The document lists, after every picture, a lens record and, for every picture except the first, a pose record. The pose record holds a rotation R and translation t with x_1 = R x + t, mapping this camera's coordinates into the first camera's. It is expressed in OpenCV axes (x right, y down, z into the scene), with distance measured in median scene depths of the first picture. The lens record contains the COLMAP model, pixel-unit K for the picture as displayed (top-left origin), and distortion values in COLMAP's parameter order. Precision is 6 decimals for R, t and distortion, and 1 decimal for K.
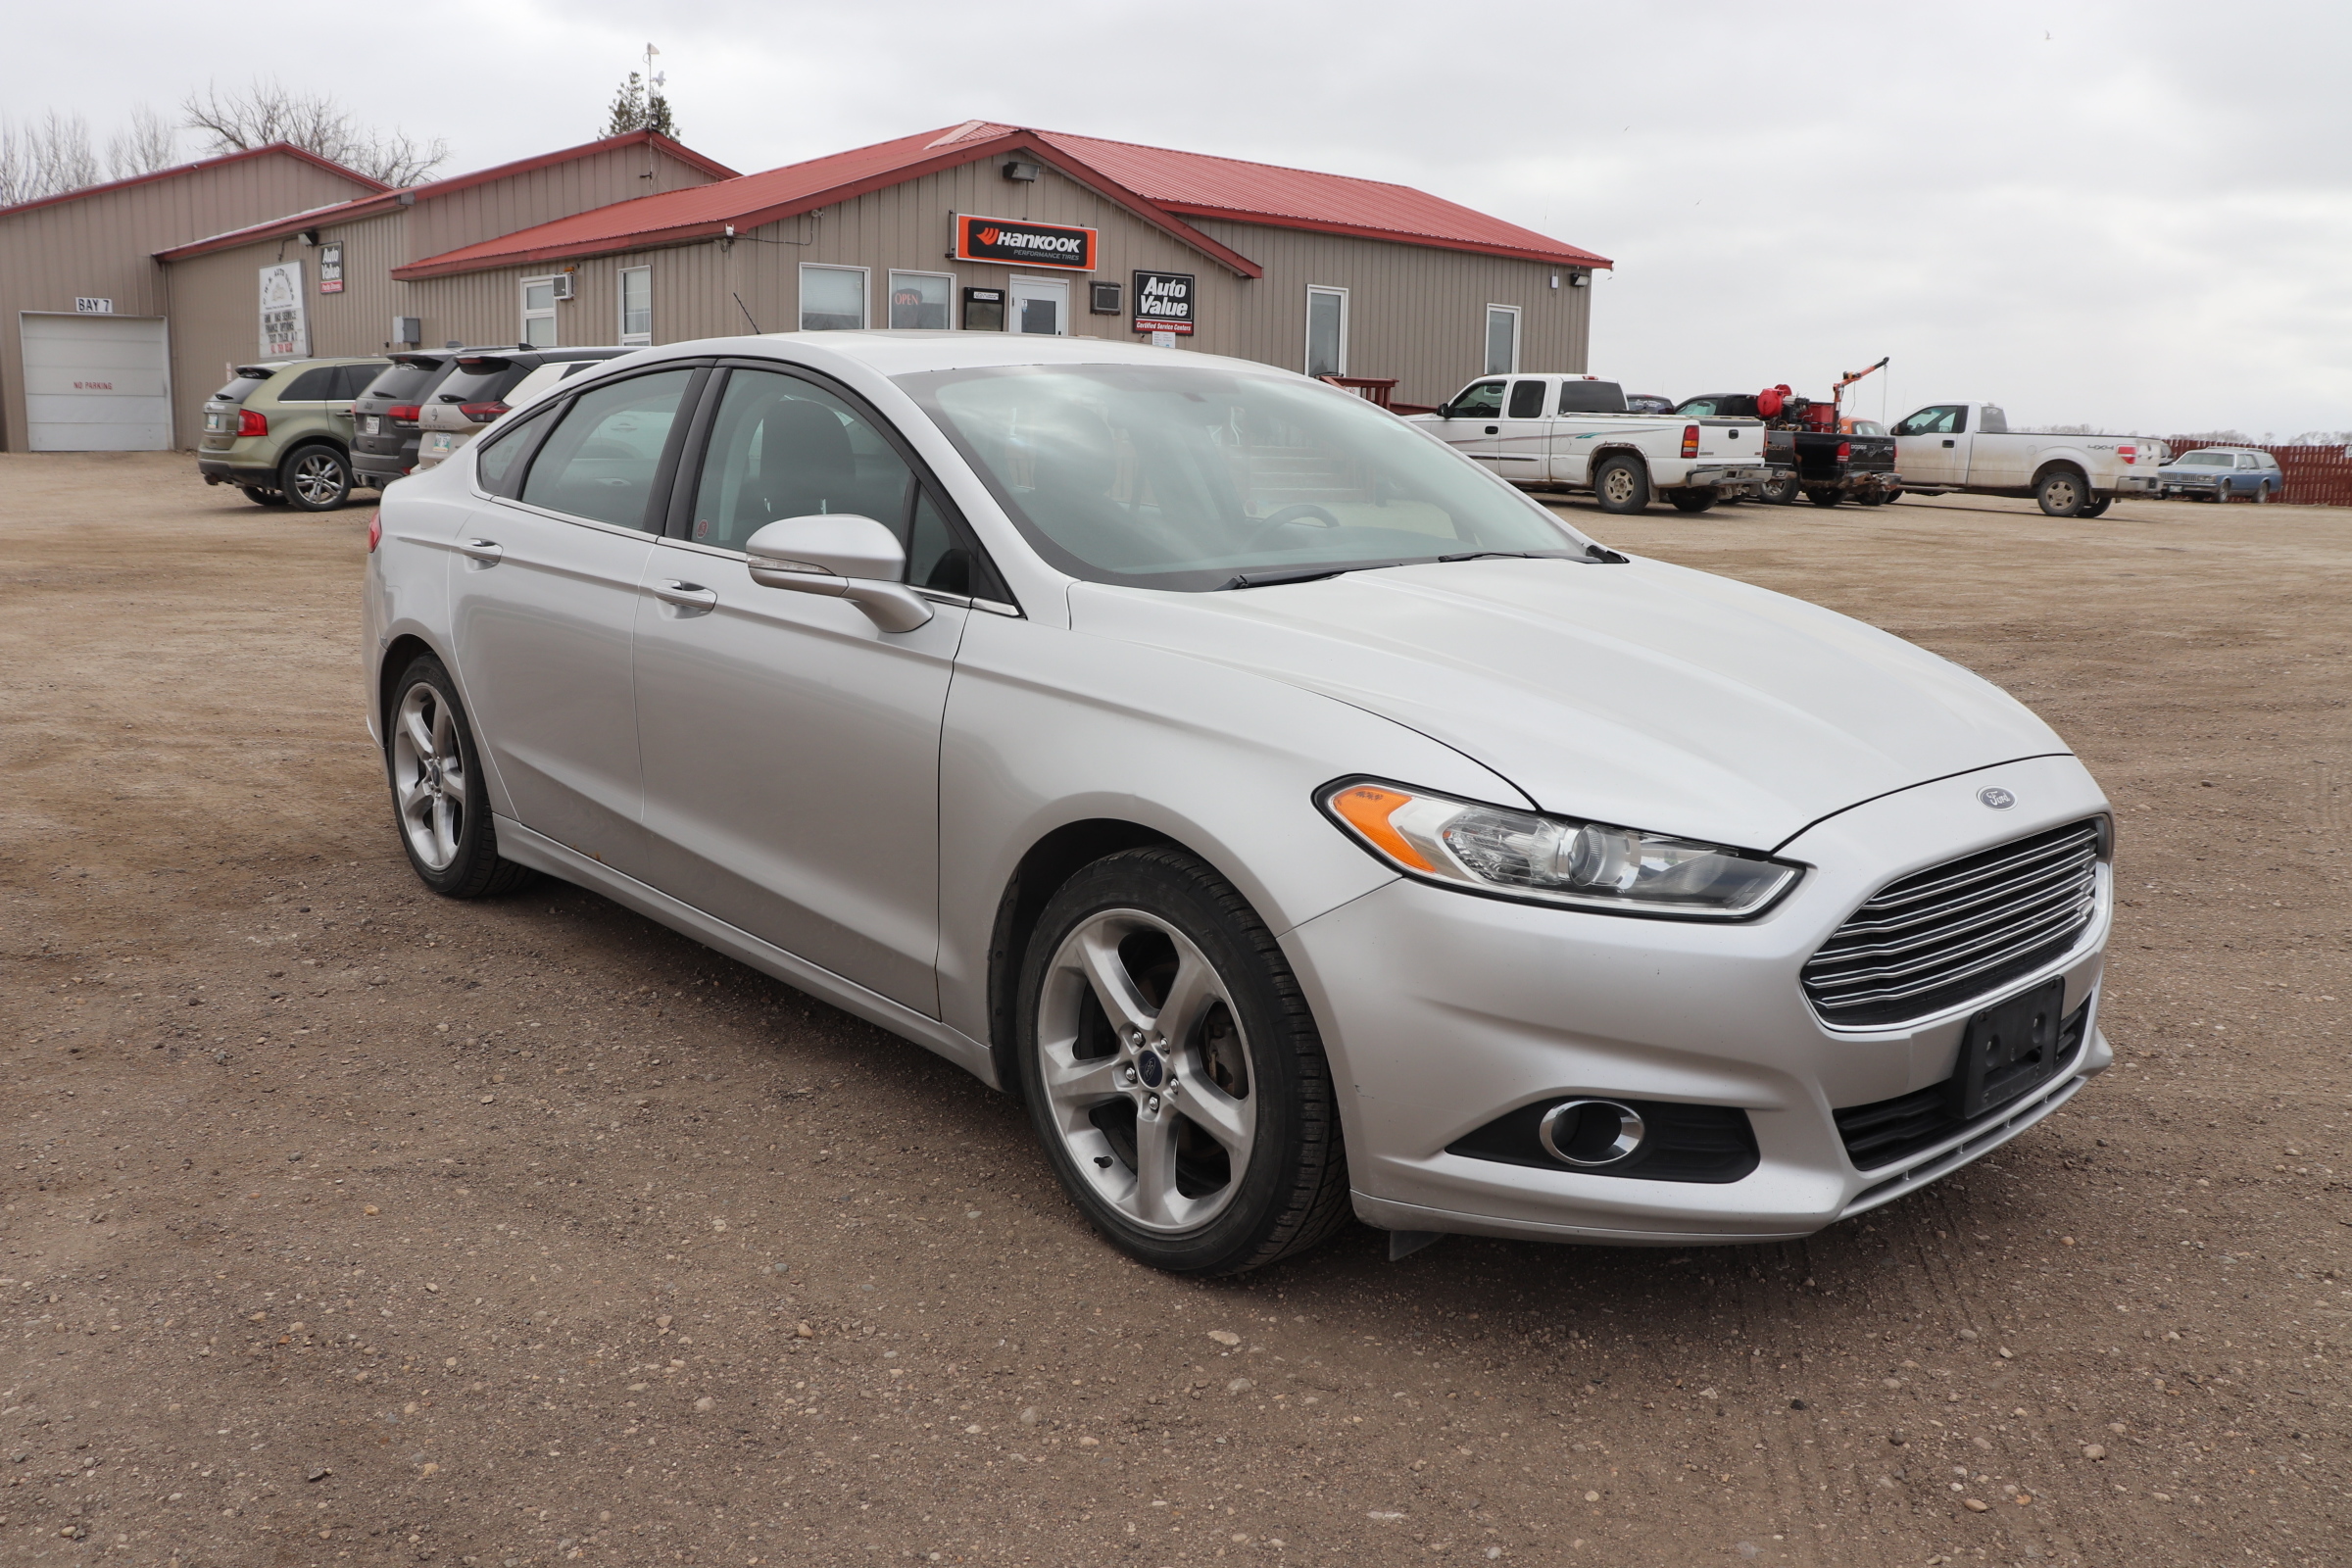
lens RADIAL K [[1933.2, 0, 1179.5], [0, 1933.2, 774.3], [0, 0, 1]] dist [-0.171776, 0.163642]
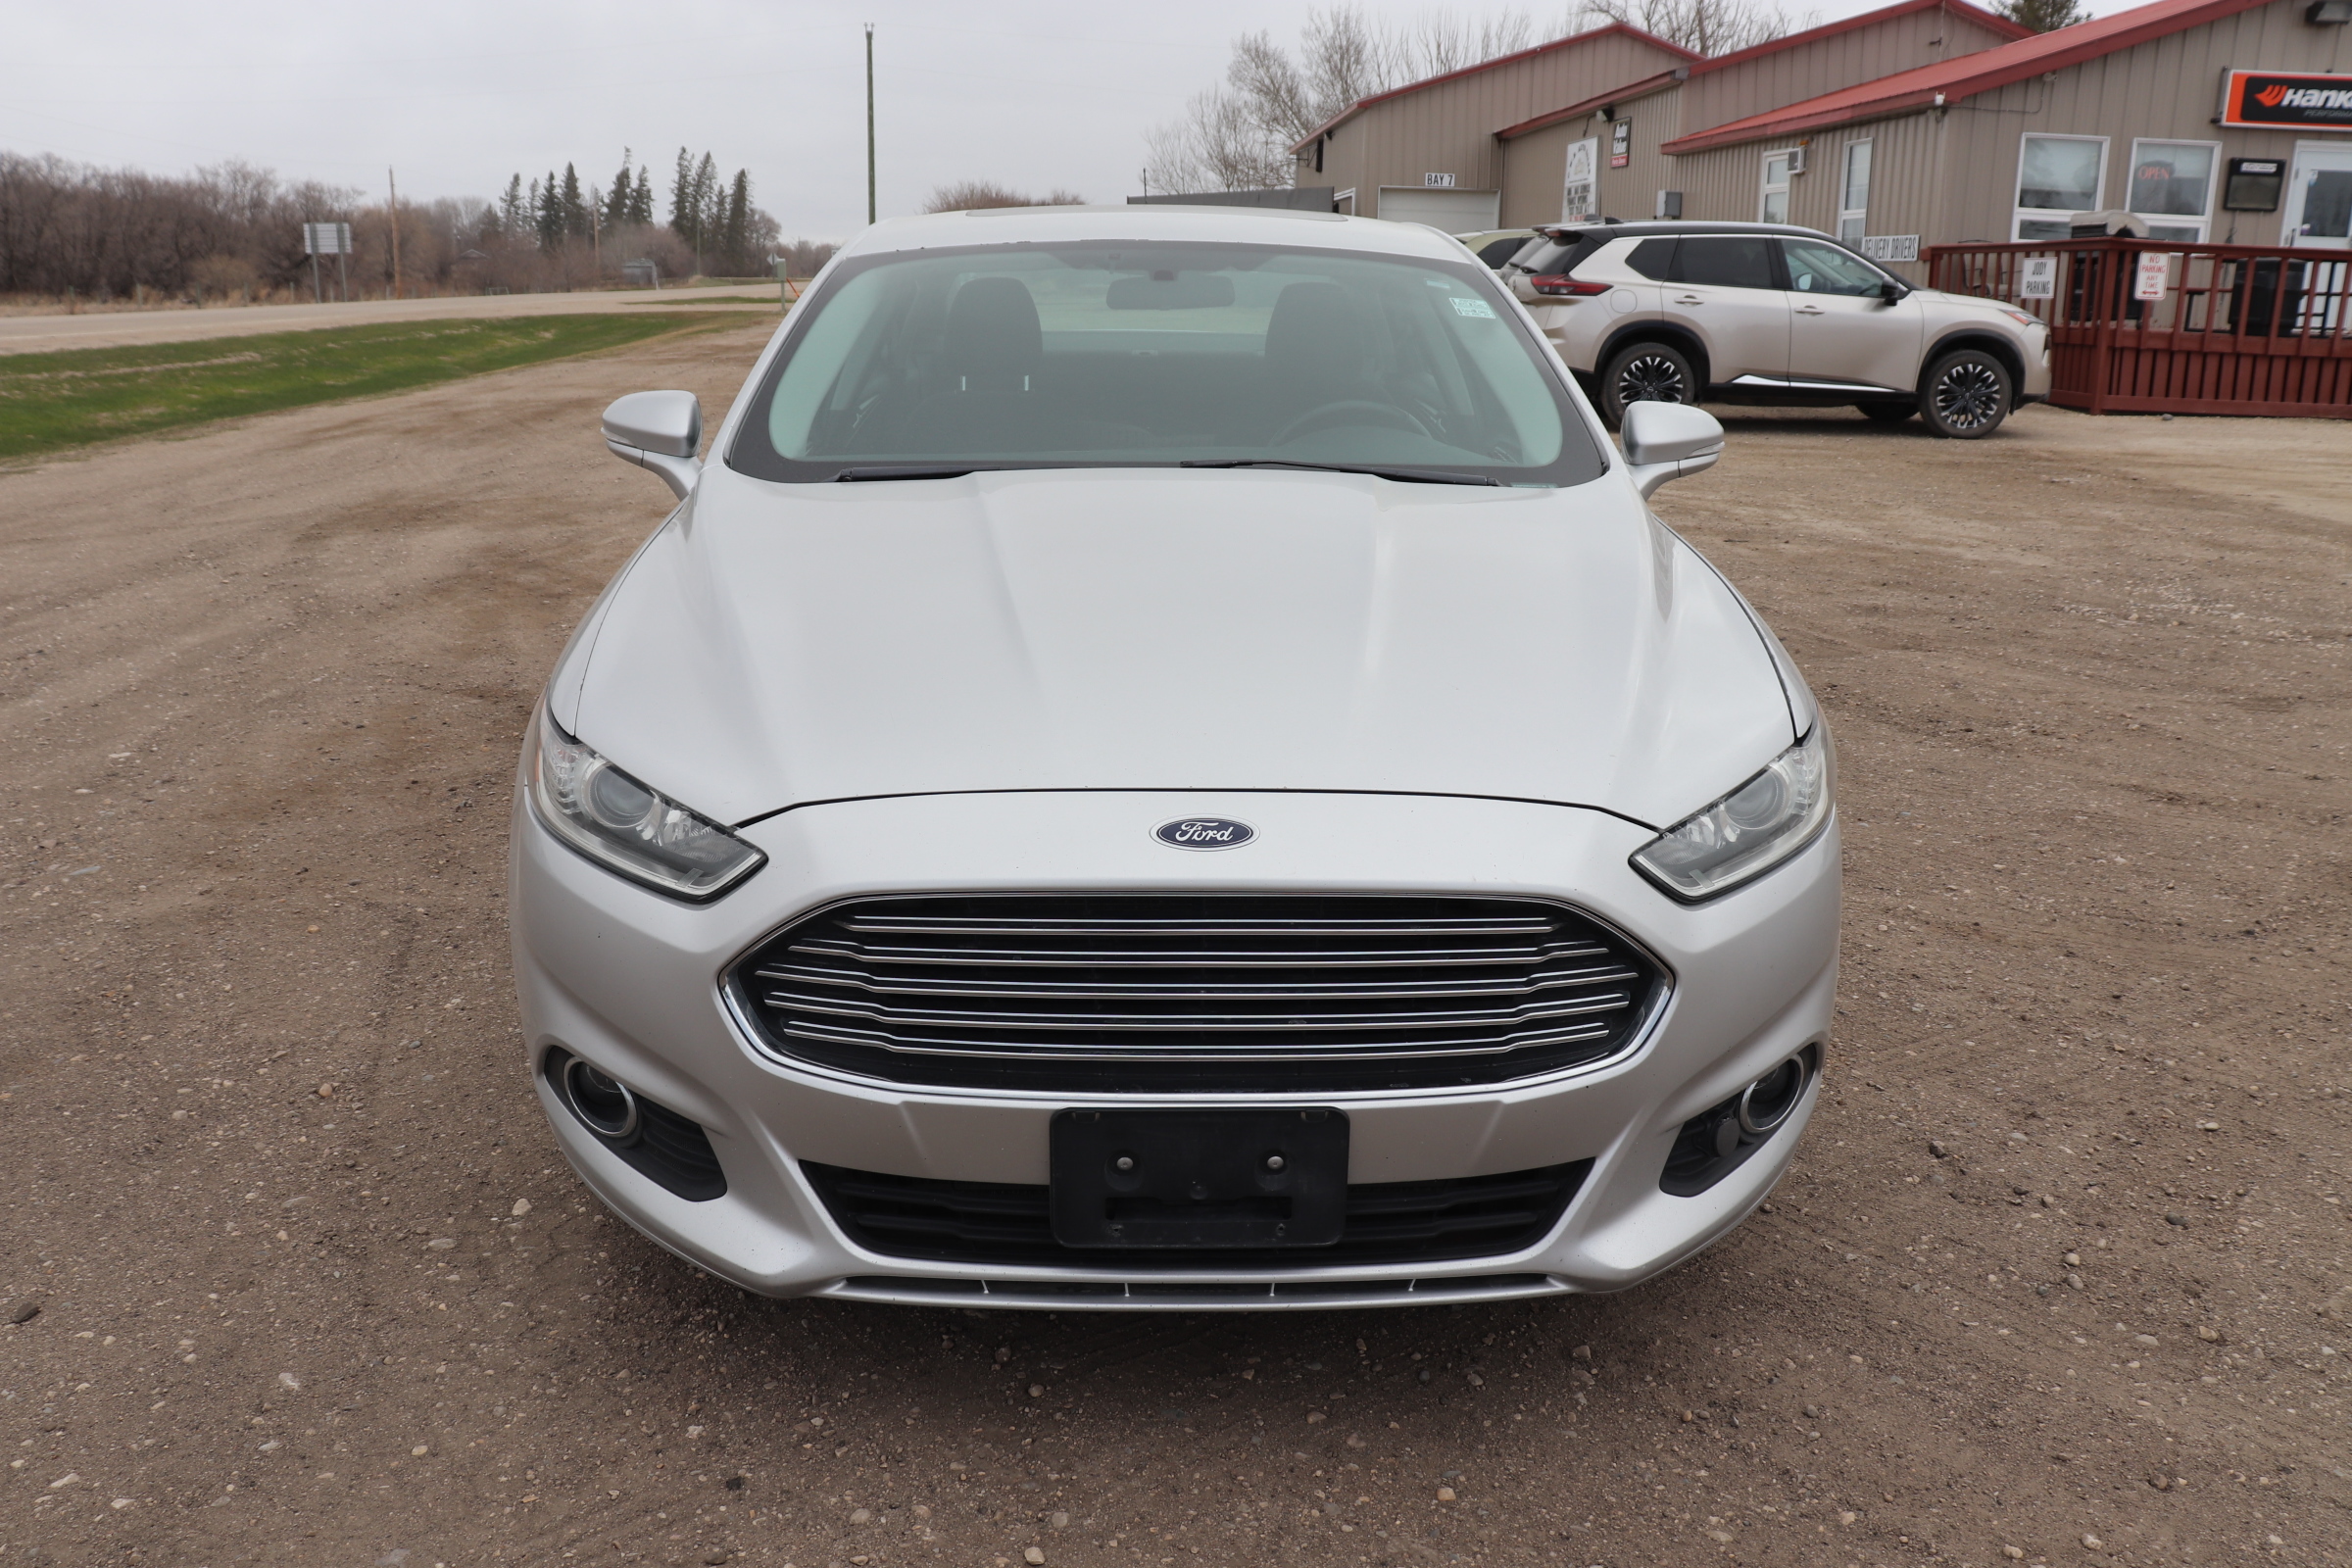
lens RADIAL K [[1933.2, 0, 1179.5], [0, 1933.2, 774.3], [0, 0, 1]] dist [-0.171776, 0.163642]
pose [[0.764074, 0.161749, -0.624522, 0.092644], [-0.122496, 0.986823, 0.105715, -0.008948], [0.633392, -0.004272, 0.773819, 0.045607]]
